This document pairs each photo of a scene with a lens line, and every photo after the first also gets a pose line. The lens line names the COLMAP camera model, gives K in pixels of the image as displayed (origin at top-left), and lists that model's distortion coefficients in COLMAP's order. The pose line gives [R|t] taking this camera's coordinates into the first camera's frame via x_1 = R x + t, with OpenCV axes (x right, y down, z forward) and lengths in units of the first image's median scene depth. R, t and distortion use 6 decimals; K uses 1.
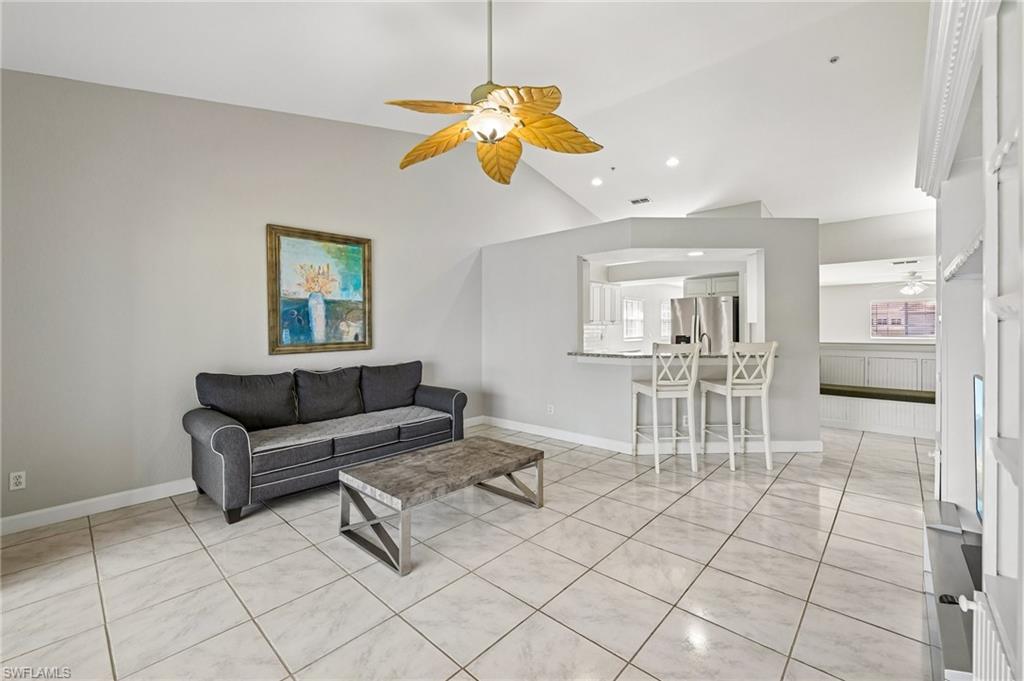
lens RADIAL K [[420.3, 0, 511.0], [0, 420.3, 328.0], [0, 0, 1]] dist [0.000371, 0.000075]
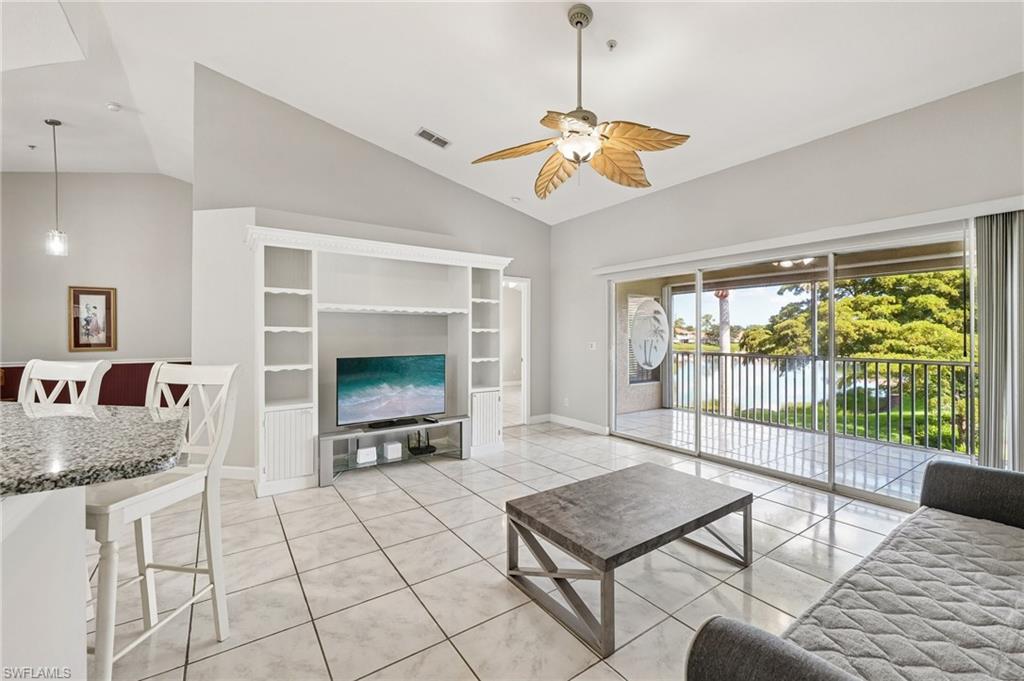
lens RADIAL K [[418.4, 0, 516.6], [0, 418.4, 337.0], [0, 0, 1]] dist [-0.000418, 0.000020]
pose [[-0.977998, 0.003226, 0.208592, -0.096416], [0.003407, 0.999994, 0.000509, 0.006010], [-0.208589, 0.001208, -0.978003, 1.777885]]
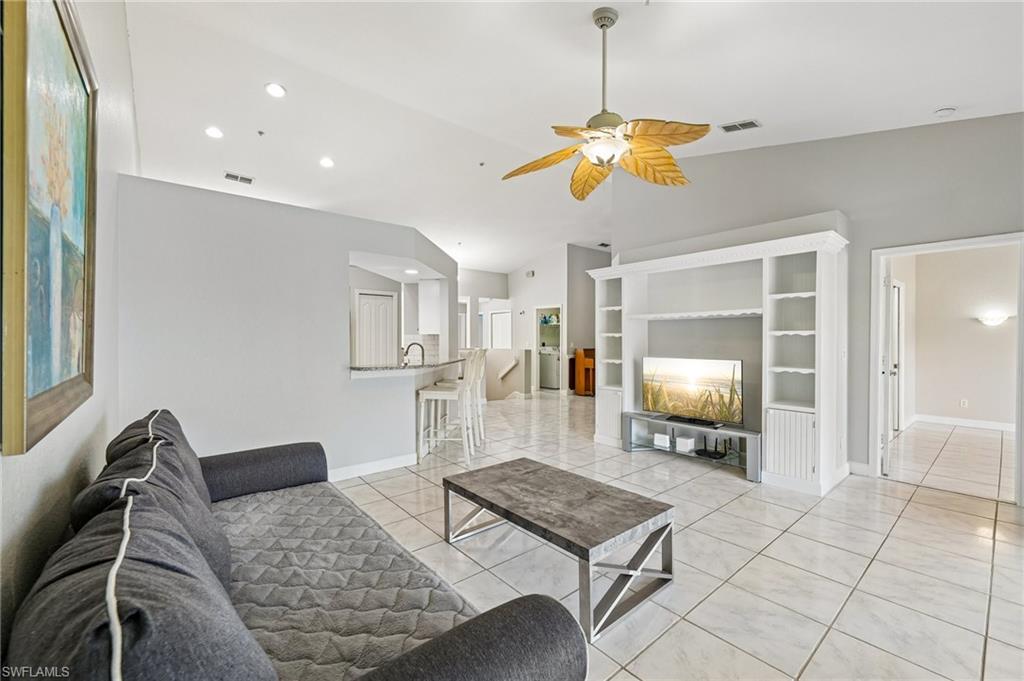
lens RADIAL K [[413.6, 0, 512.0], [0, 413.6, 340.5], [0, 0, 1]] dist [-0.000056, -0.000034]
pose [[0.133908, 0.000806, 0.990993, -0.969399], [-0.002895, 0.999996, -0.000422, 0.007059], [-0.990990, -0.002813, 0.133909, 0.932400]]
